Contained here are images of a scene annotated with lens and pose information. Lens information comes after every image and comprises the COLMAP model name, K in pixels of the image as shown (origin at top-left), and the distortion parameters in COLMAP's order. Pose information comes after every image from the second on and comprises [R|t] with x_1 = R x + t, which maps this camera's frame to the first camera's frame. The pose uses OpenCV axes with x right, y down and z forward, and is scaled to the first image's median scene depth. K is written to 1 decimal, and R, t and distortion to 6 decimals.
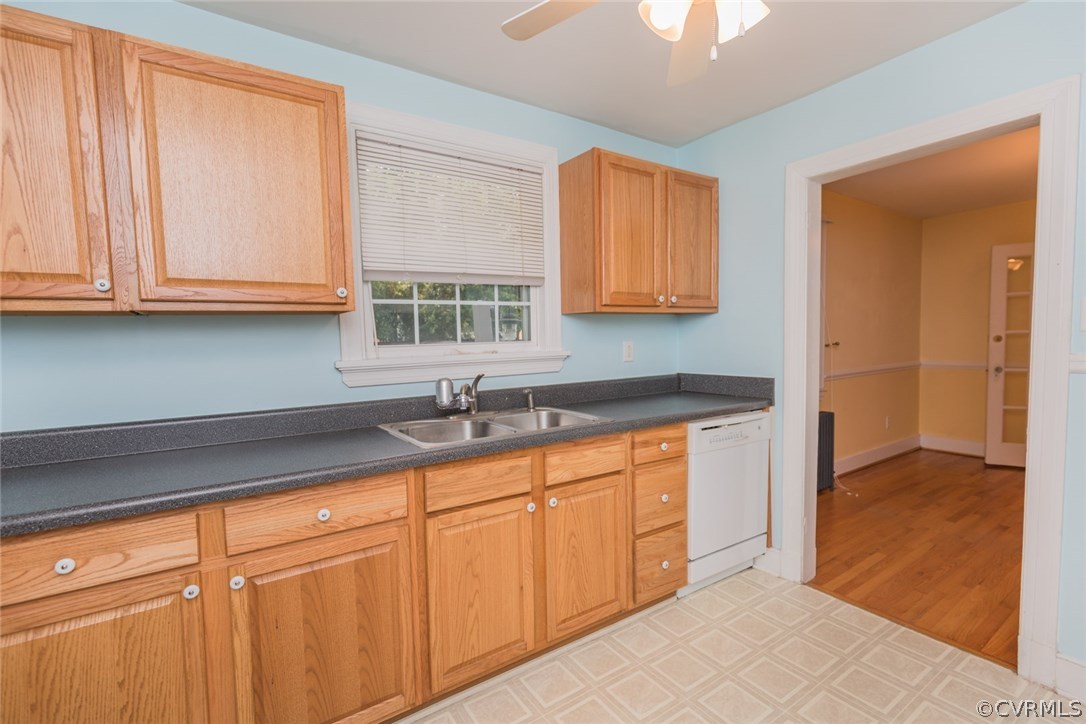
lens RADIAL K [[496.7, 0, 543.0], [0, 496.7, 362.0], [0, 0, 1]] dist [-0.000429, -0.000136]
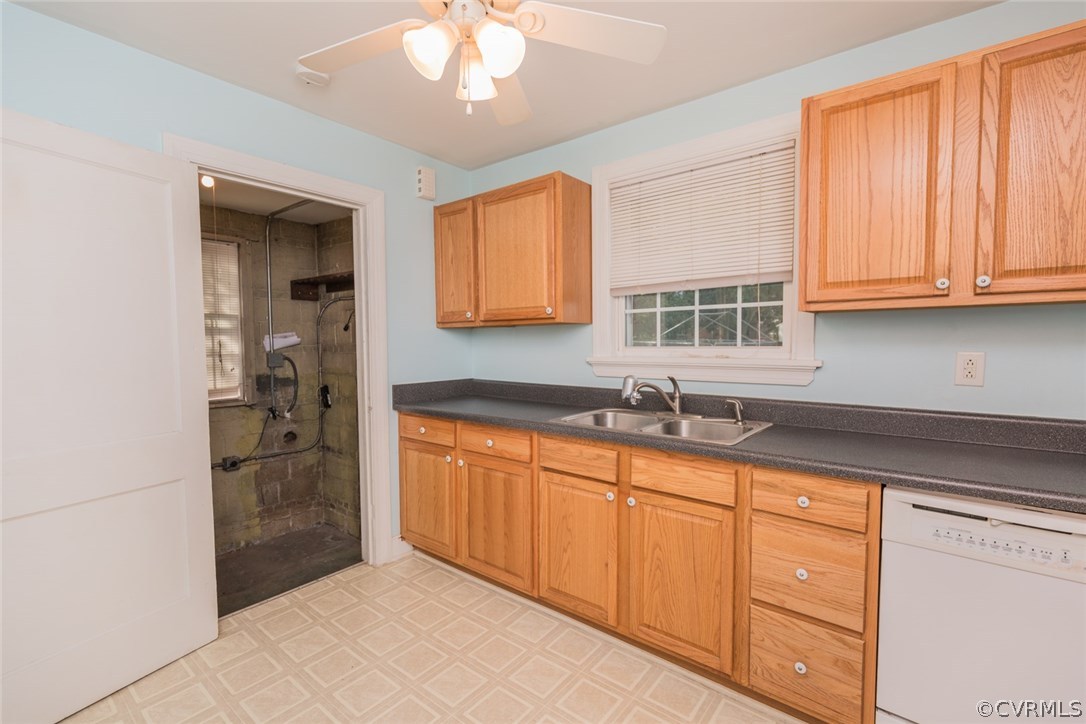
lens RADIAL K [[486.0, 0, 546.8], [0, 486.0, 363.5], [0, 0, 1]] dist [0.002129, 0.000020]
pose [[0.291887, 0.063411, -0.954348, 0.839179], [-0.049624, 0.997460, 0.051098, -0.045849], [0.955164, 0.032444, 0.294293, 0.471262]]
